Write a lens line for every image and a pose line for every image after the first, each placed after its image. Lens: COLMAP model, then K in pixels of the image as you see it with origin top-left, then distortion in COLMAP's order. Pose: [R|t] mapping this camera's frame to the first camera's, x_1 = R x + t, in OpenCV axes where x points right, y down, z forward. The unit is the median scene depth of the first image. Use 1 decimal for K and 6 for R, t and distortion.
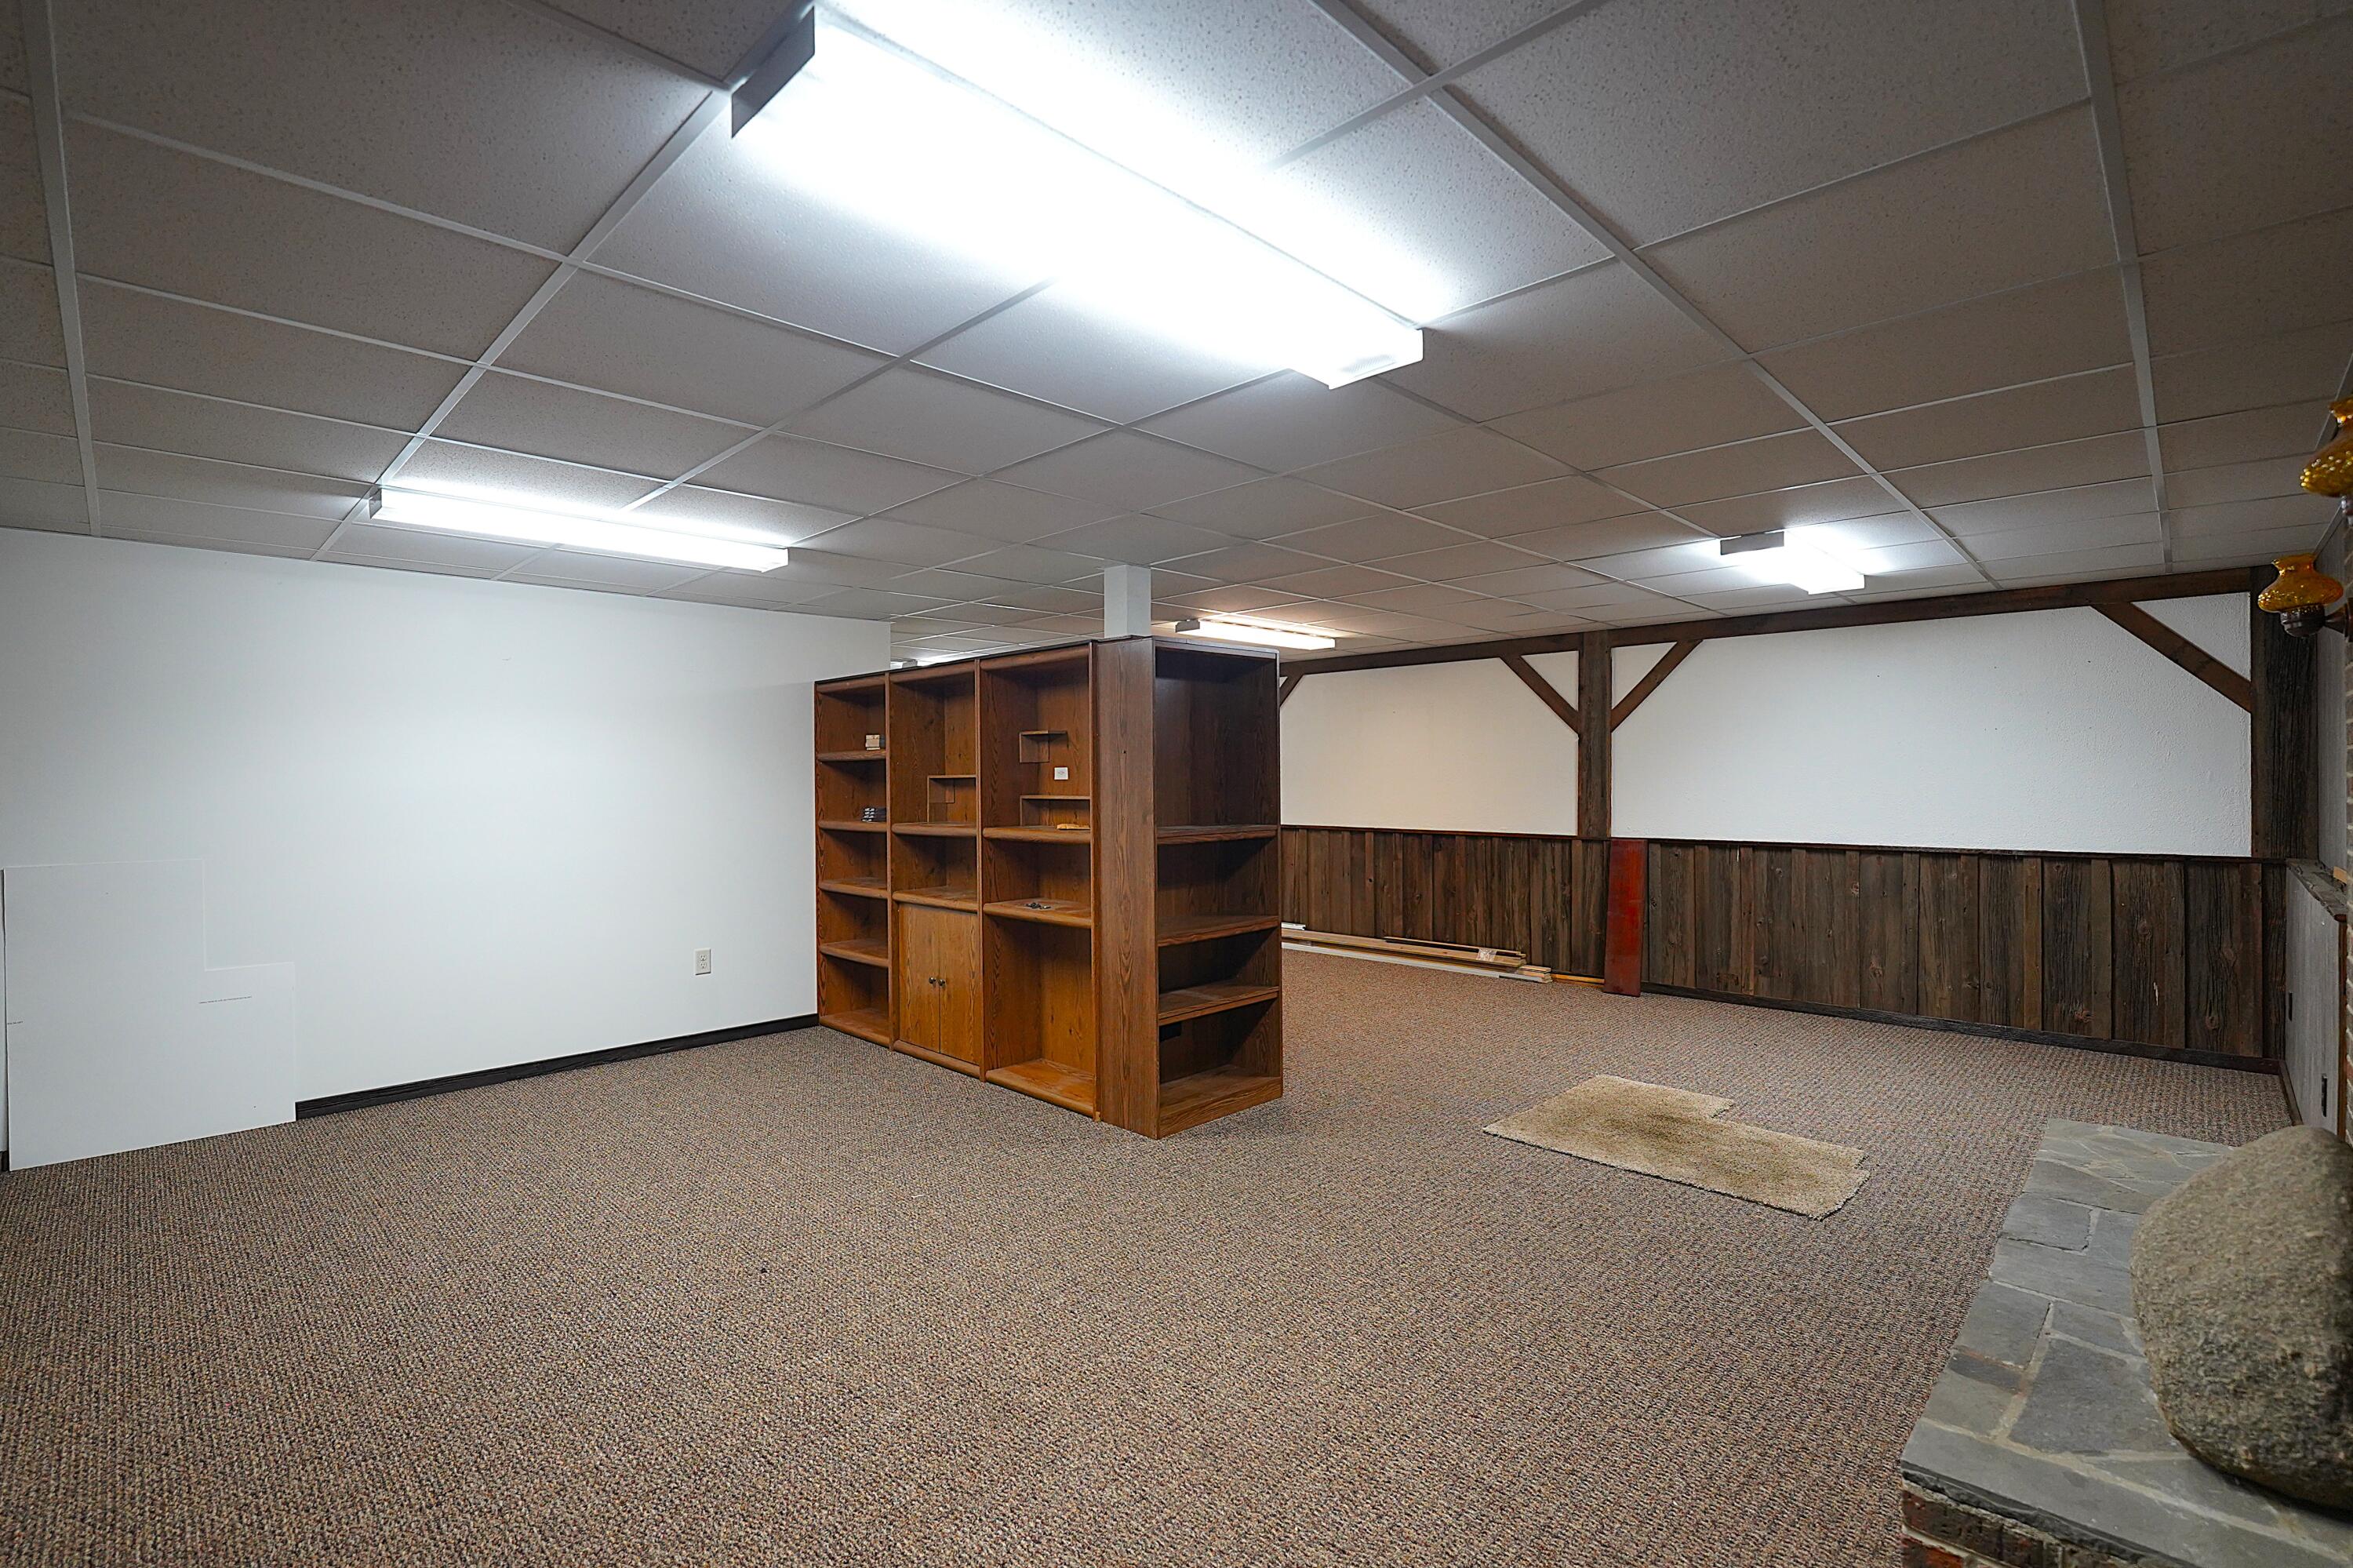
lens RADIAL K [[995.6, 0, 1178.4], [0, 995.6, 778.8], [0, 0, 1]] dist [-0.000818, -0.000140]
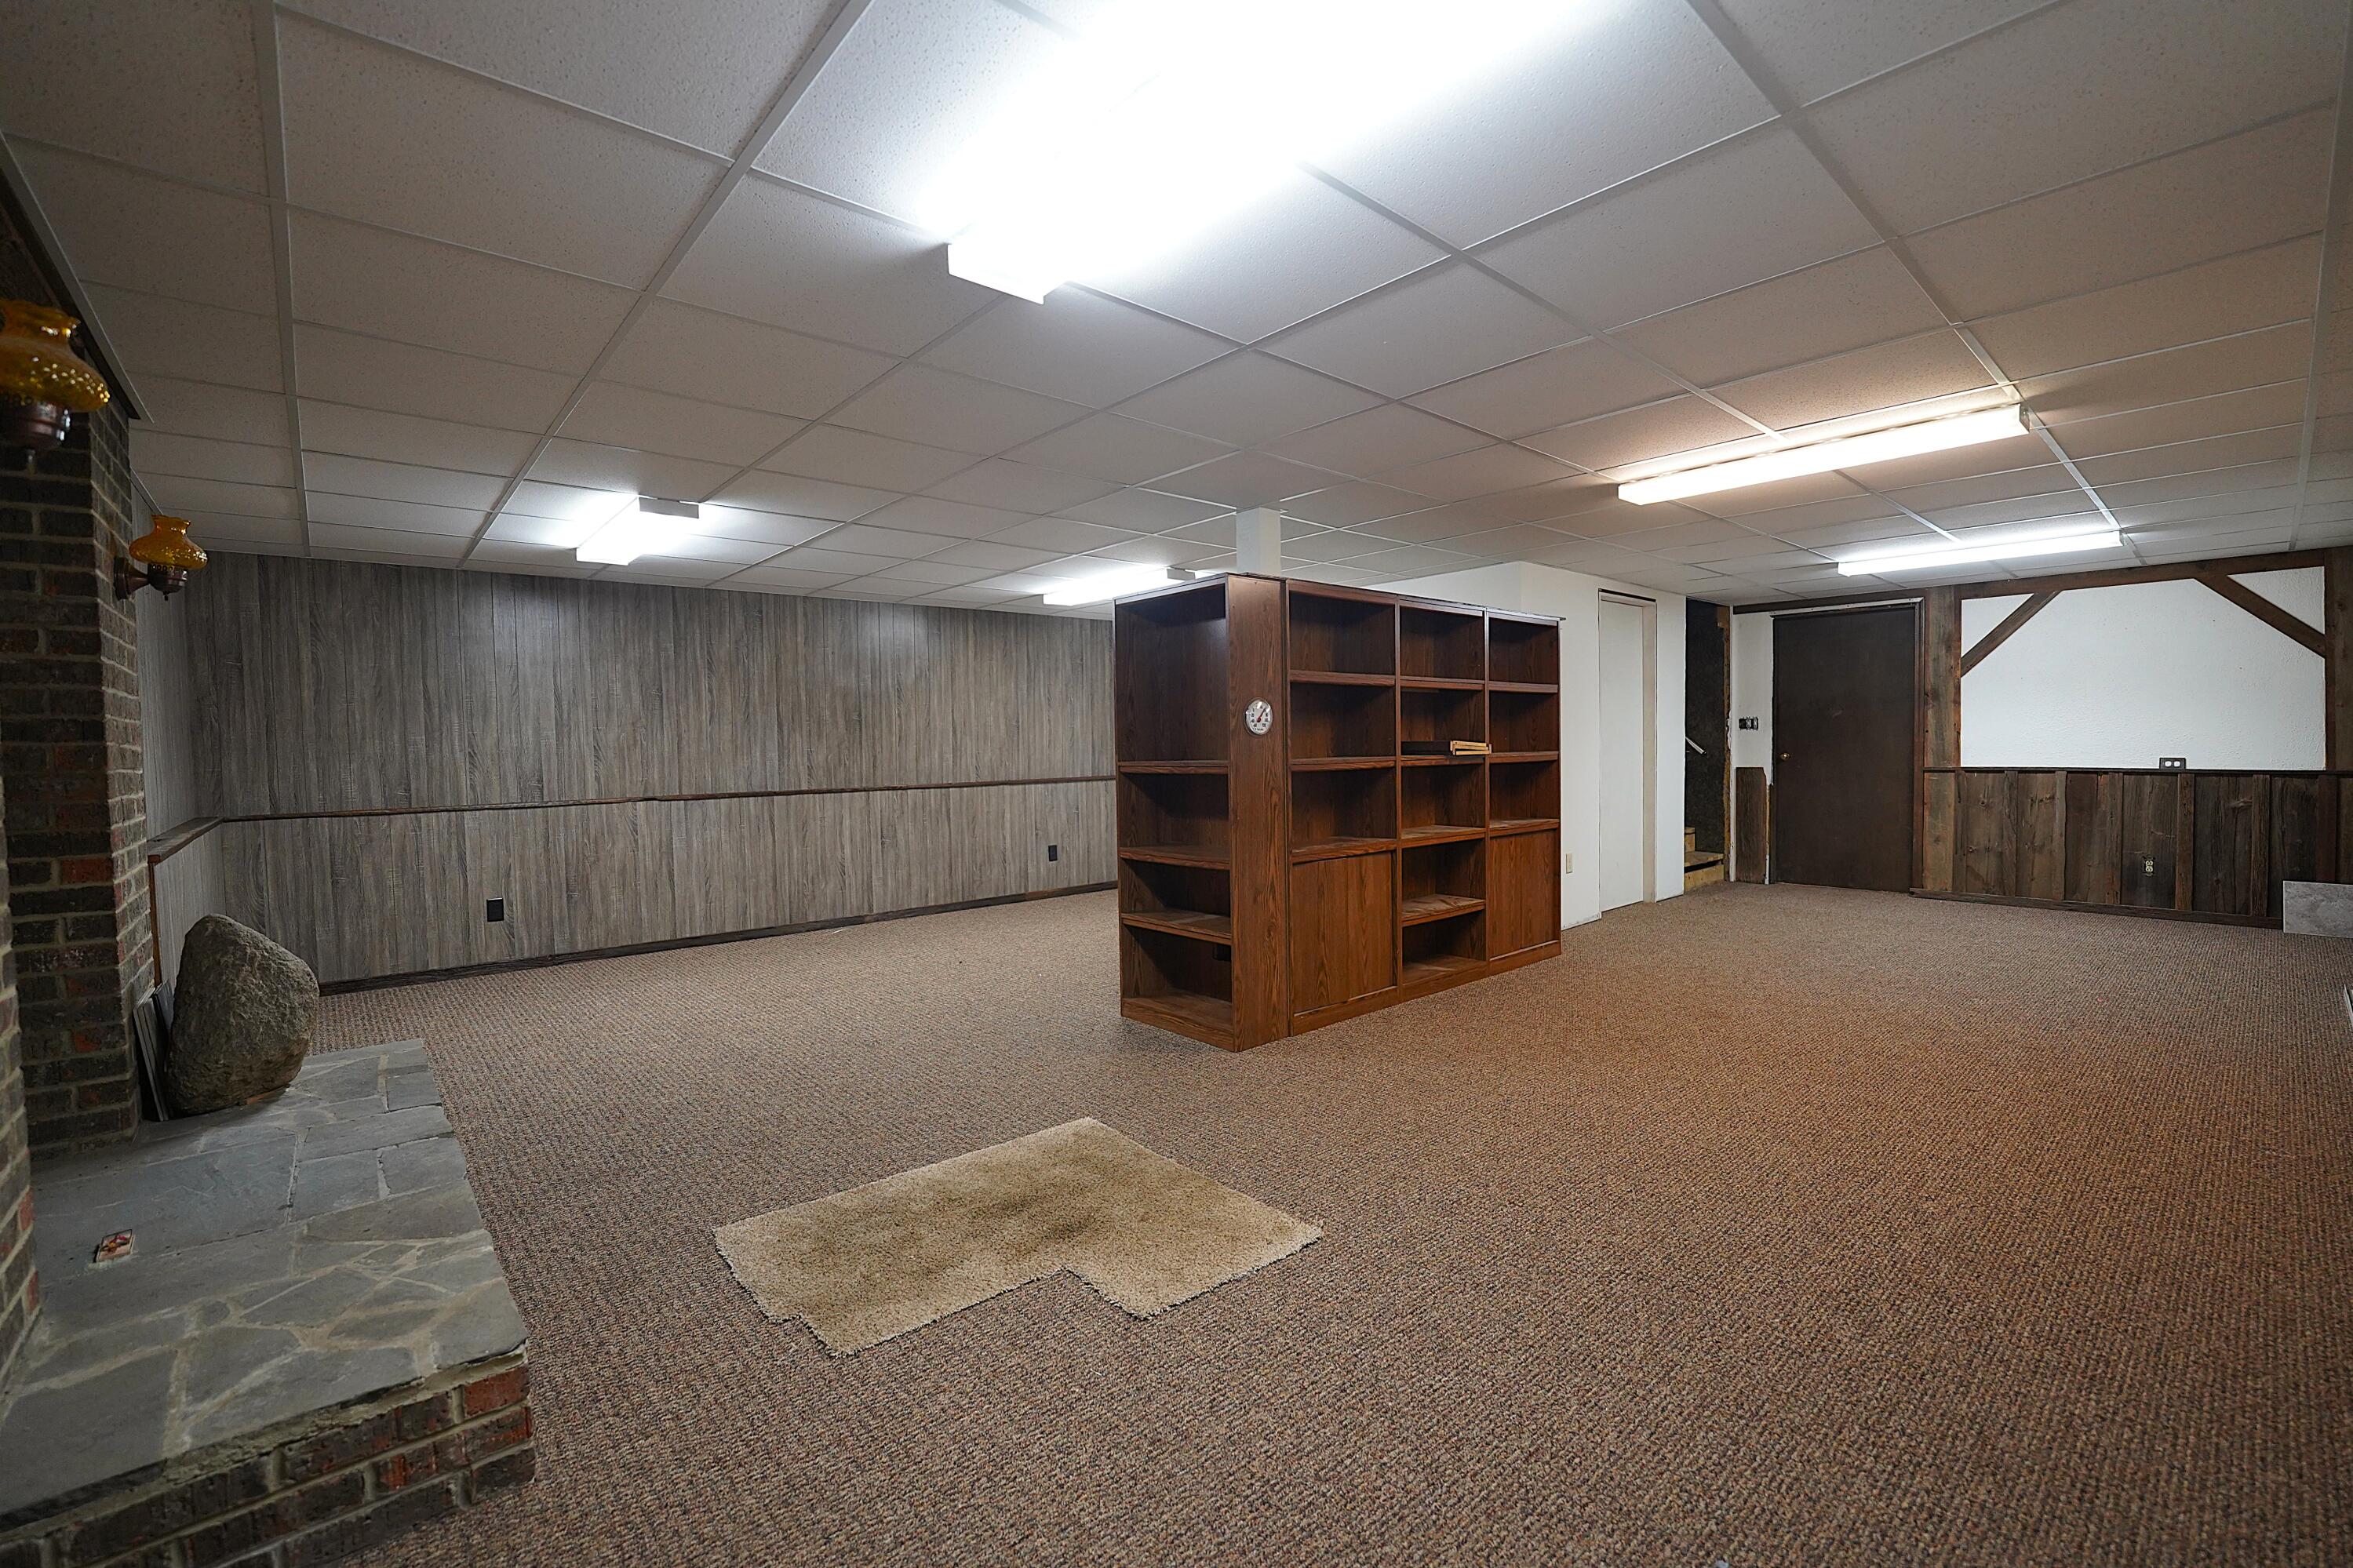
lens RADIAL K [[947.8, 0, 1166.3], [0, 947.8, 783.8], [0, 0, 1]] dist [-0.010042, -0.000702]
pose [[-0.039935, 0.050644, -0.997918, 1.402164], [0.021746, 0.998522, 0.049804, 0.041572], [0.998966, -0.019711, -0.040977, 1.425034]]
